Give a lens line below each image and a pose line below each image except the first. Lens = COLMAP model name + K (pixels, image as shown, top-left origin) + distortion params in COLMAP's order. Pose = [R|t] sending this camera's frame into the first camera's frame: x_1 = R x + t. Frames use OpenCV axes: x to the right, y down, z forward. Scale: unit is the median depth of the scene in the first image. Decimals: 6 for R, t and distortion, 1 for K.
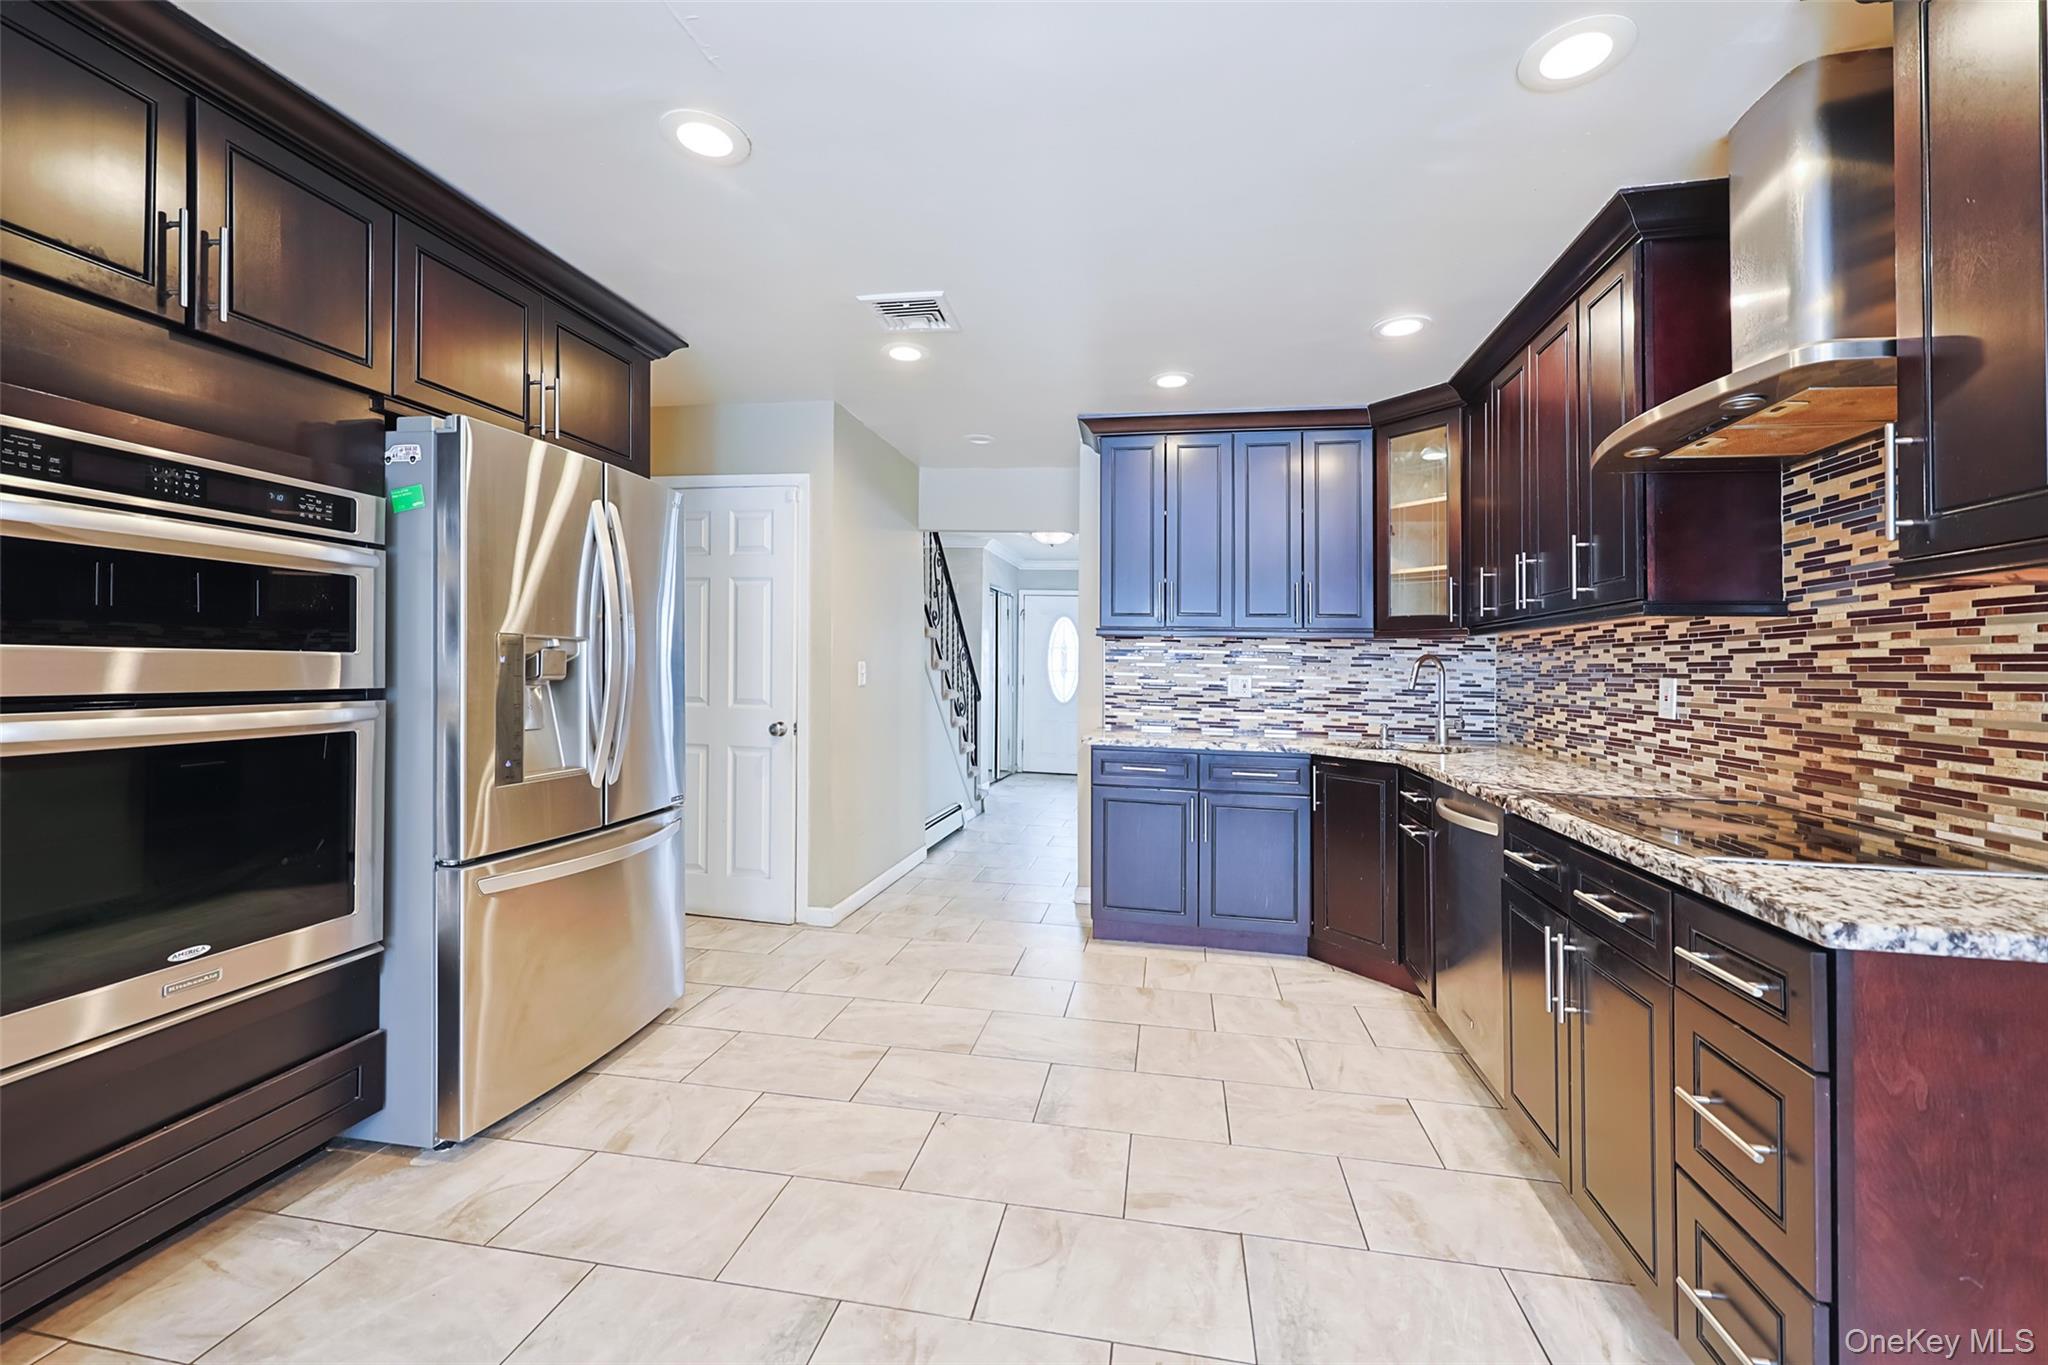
lens RADIAL K [[832.1, 0, 1032.4], [0, 832.1, 668.0], [0, 0, 1]] dist [0.002061, 0.000041]
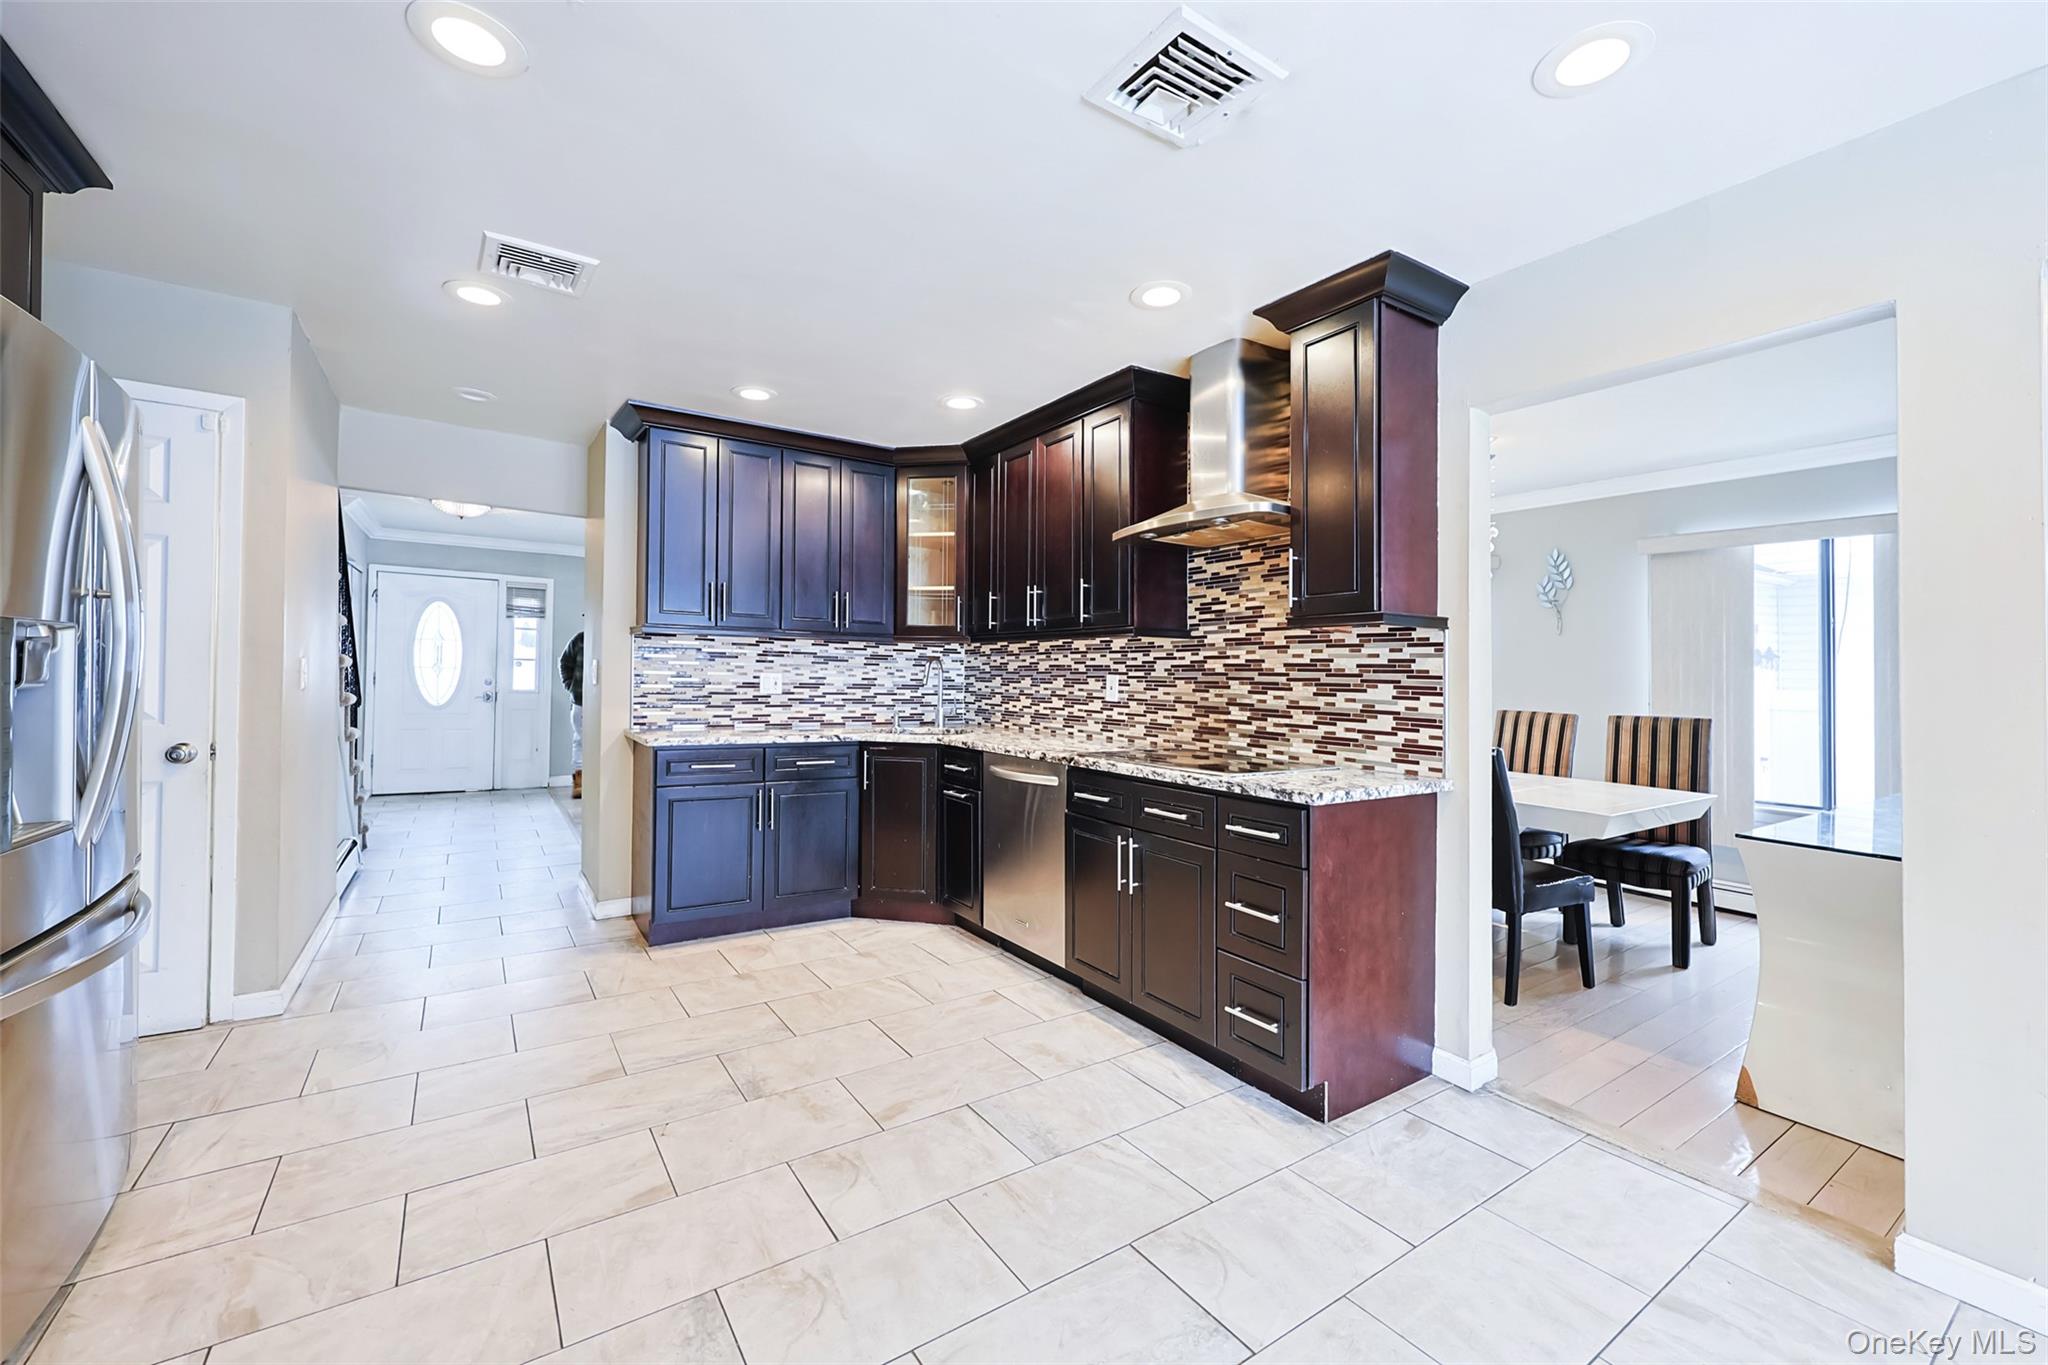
lens RADIAL K [[832.1, 0, 1032.4], [0, 832.1, 668.0], [0, 0, 1]] dist [0.002061, 0.000041]
pose [[0.718270, -0.000170, 0.695765, -0.443953], [-0.004174, 0.999981, 0.004553, -0.007442], [-0.695752, -0.006175, 0.718255, -0.002043]]
